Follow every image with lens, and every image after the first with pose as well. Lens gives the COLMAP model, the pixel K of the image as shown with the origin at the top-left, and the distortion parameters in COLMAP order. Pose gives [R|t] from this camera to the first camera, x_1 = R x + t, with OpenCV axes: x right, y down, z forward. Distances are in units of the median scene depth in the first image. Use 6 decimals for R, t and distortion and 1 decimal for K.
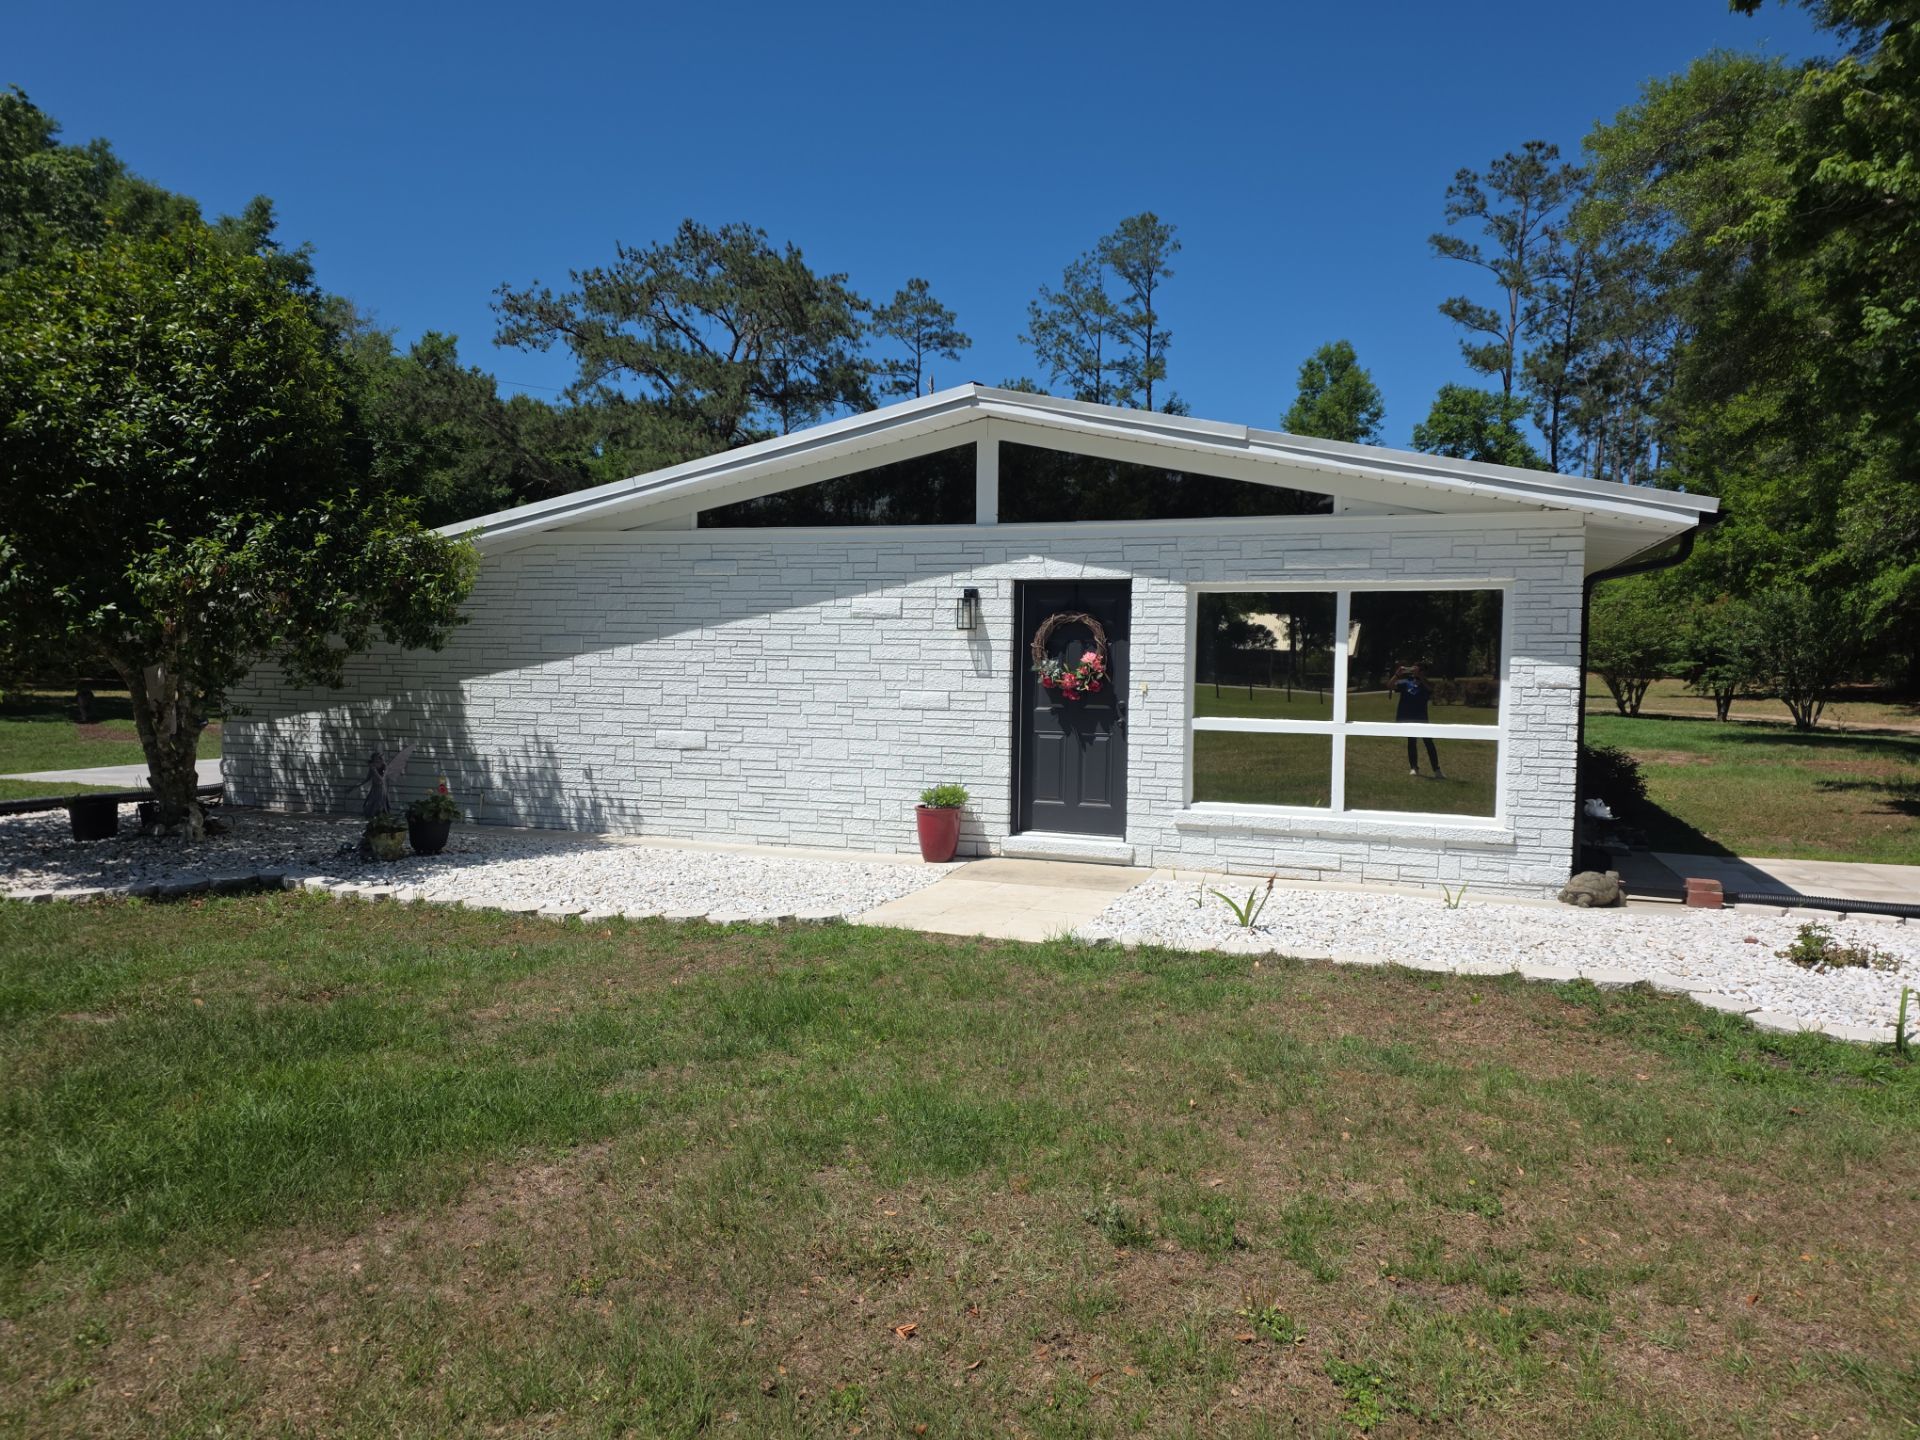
lens RADIAL K [[1279.4, 0, 983.6], [0, 1279.4, 724.9], [0, 0, 1]] dist [0.184560, -0.231657]
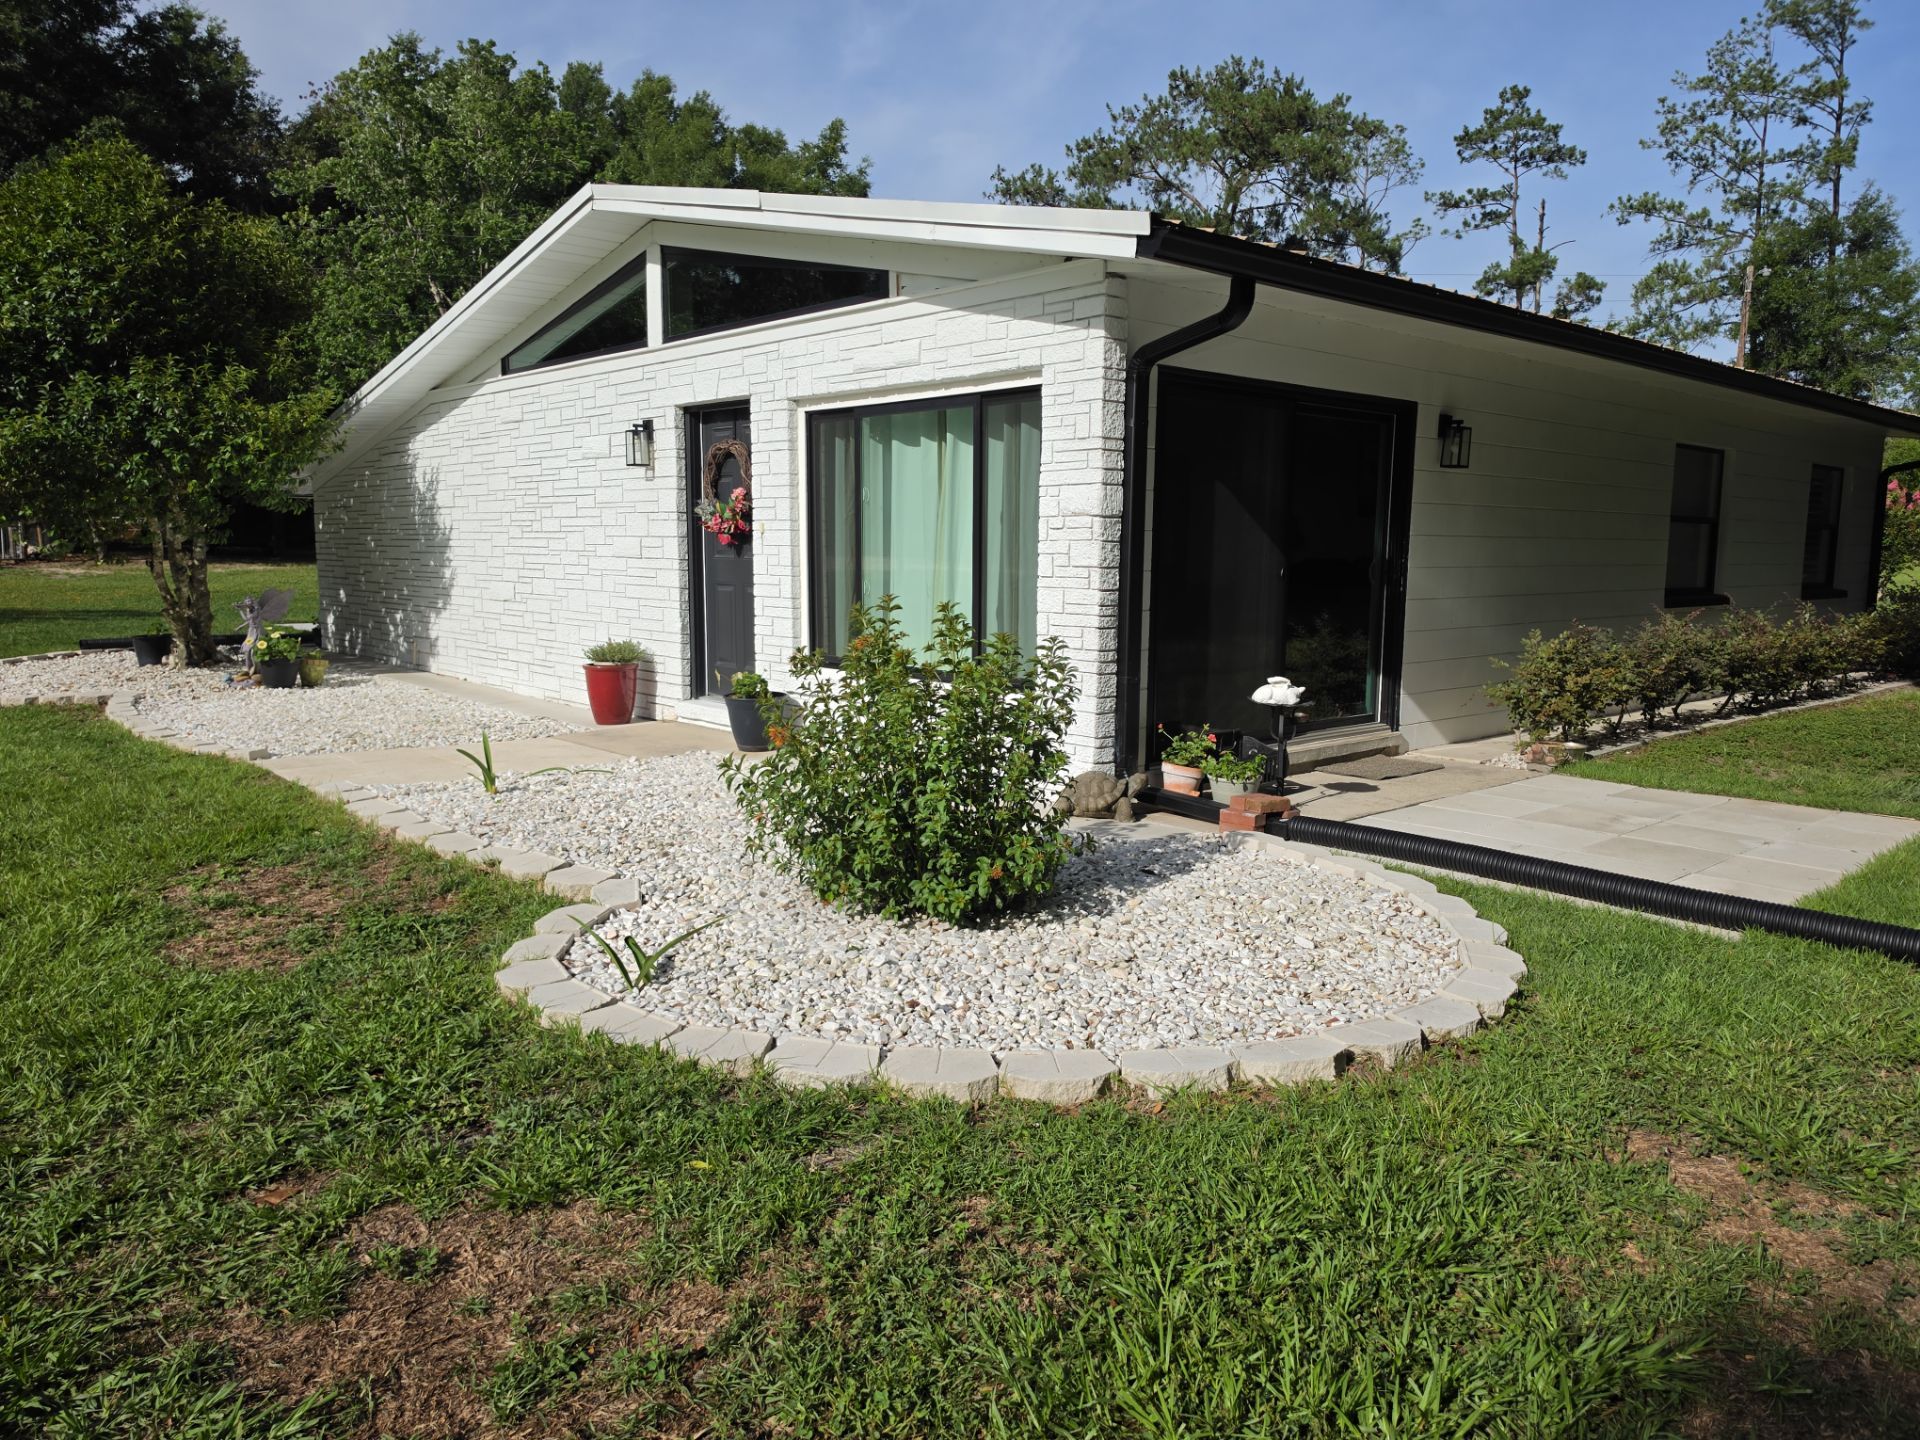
lens RADIAL K [[1341.7, 0, 970.6], [0, 1341.7, 730.9], [0, 0, 1]] dist [0.066117, -0.076538]
pose [[0.871683, 0.059534, -0.486441, 0.145288], [-0.020318, 0.996131, 0.085504, 0.005398], [0.489649, -0.064649, 0.869520, 0.062385]]
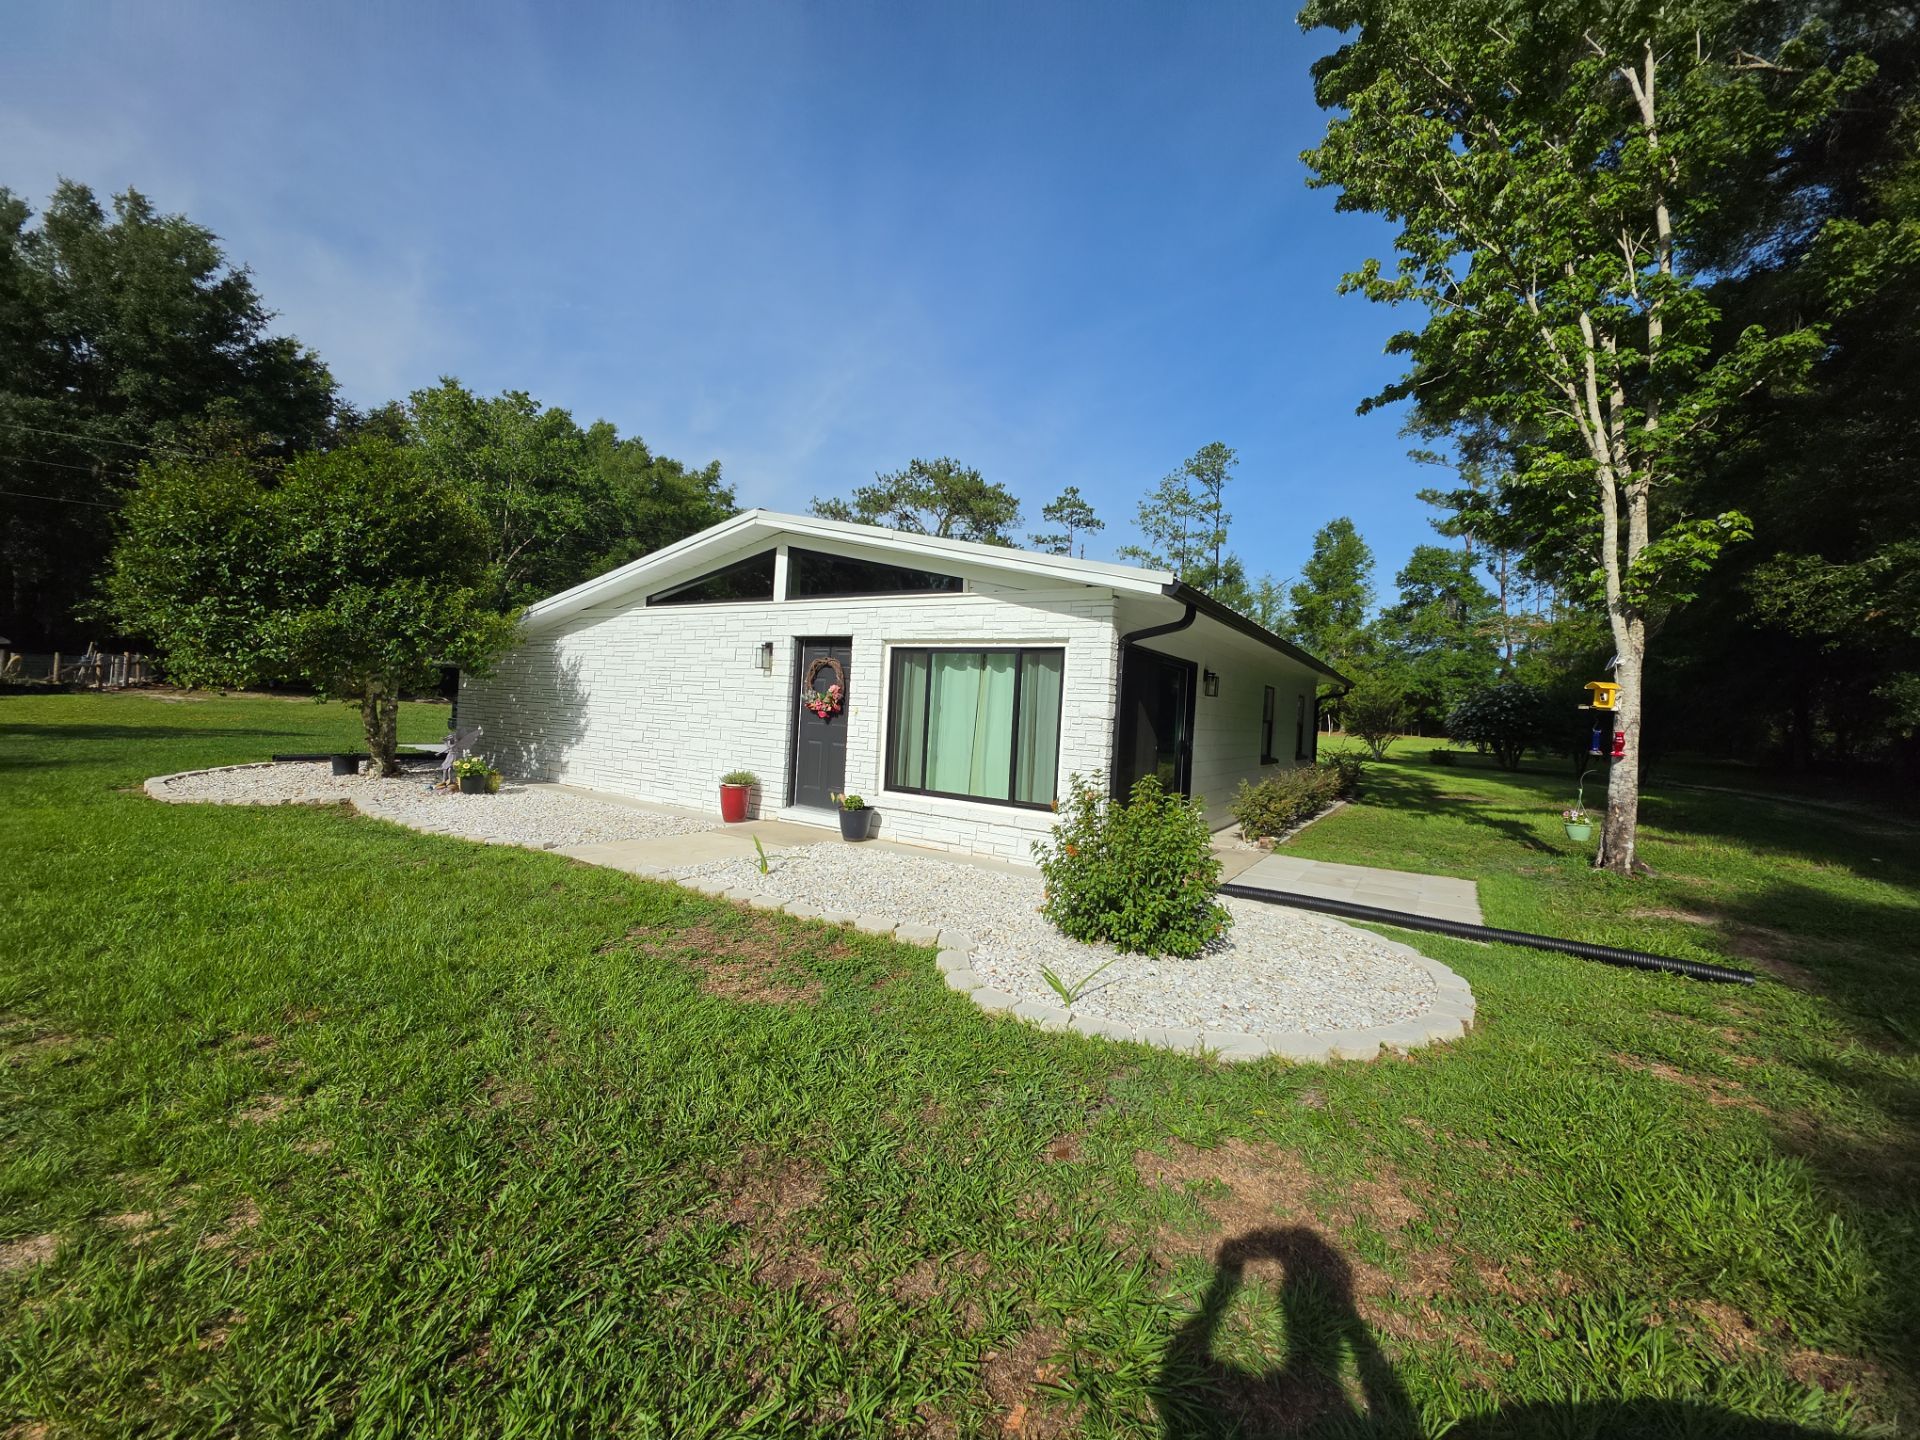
lens RADIAL K [[771.1, 0, 954.6], [0, 771.1, 713.3], [0, 0, 1]] dist [0.013177, -0.008227]
pose [[0.967614, 0.037635, -0.249615, 0.095993], [-0.051355, 0.997493, -0.048681, 0.002432], [0.247157, 0.059924, 0.967121, 0.039408]]
